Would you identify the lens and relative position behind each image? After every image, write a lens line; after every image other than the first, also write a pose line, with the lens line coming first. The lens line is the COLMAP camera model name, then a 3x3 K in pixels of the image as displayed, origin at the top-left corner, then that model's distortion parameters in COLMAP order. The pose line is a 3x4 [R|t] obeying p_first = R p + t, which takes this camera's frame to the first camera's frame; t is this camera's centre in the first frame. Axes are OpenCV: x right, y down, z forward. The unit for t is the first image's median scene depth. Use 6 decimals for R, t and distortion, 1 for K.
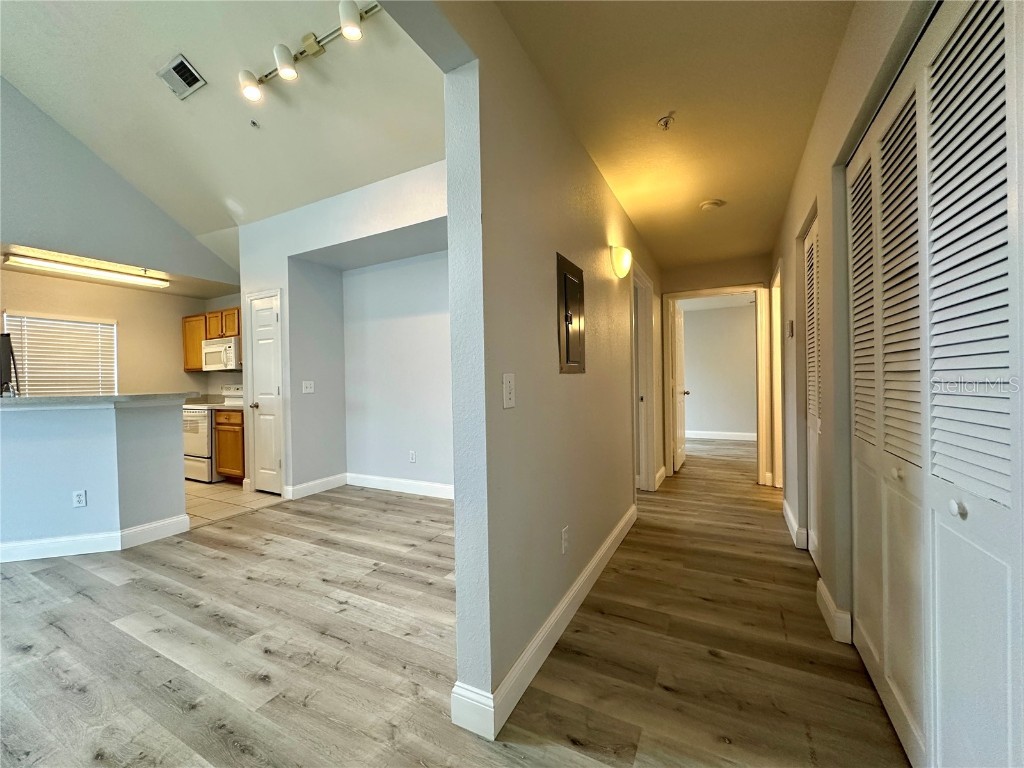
lens RADIAL K [[408.0, 0, 512.0], [0, 408.0, 384.0], [0, 0, 1]] dist [-0.000676, -0.000011]
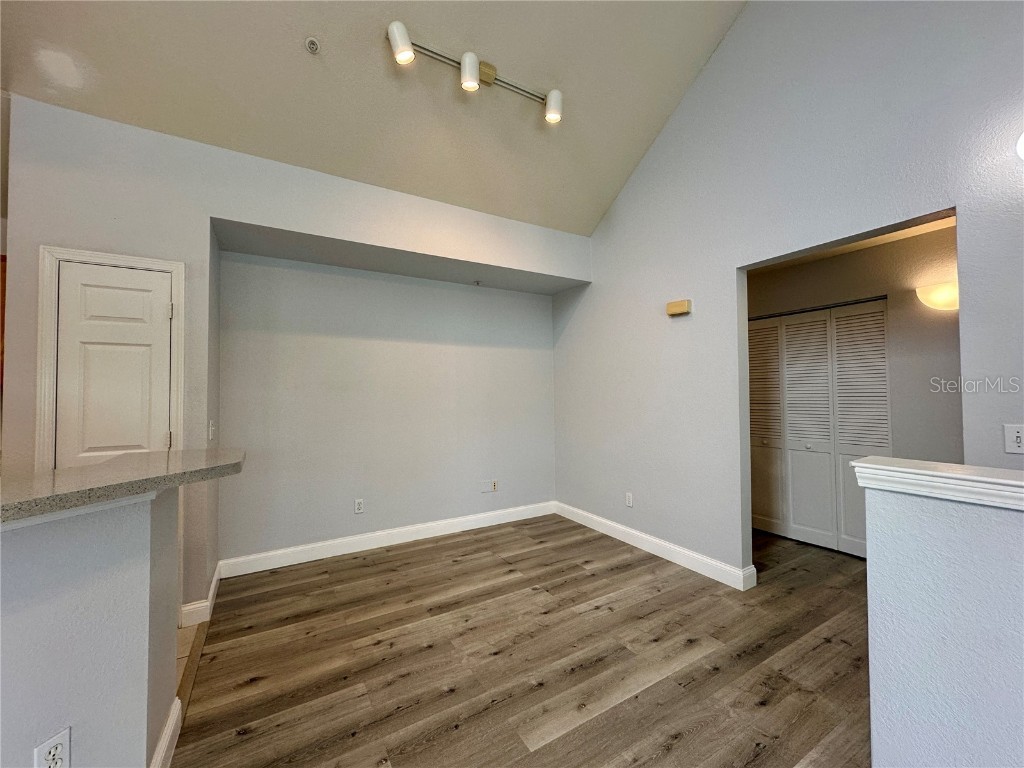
lens RADIAL K [[408.0, 0, 512.0], [0, 408.0, 384.0], [0, 0, 1]] dist [-0.000676, -0.000011]
pose [[0.520903, 0.033772, 0.852948, -1.031855], [0.009825, 0.998914, -0.045552, -0.038080], [-0.853559, 0.032109, 0.520005, 0.379504]]
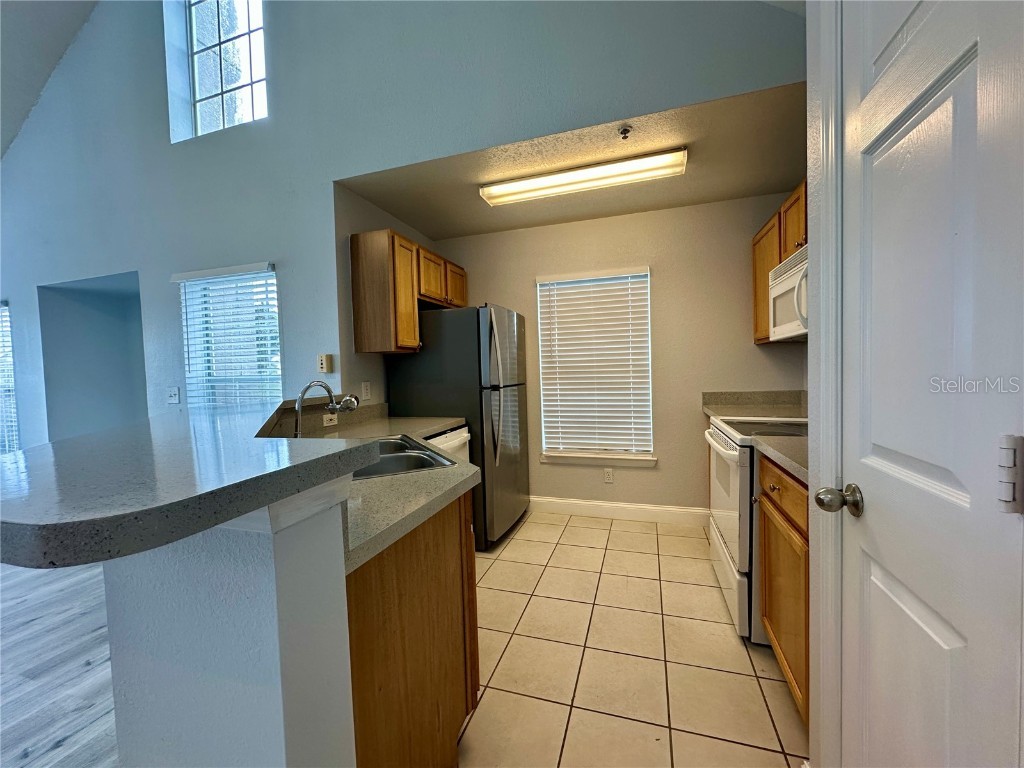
lens RADIAL K [[408.0, 0, 512.0], [0, 408.0, 384.0], [0, 0, 1]] dist [-0.000676, -0.000011]
pose [[0.174910, 0.045865, -0.983516, -0.619896], [0.018501, 0.998585, 0.049858, -0.022100], [0.984411, -0.026917, 0.173813, 1.075445]]
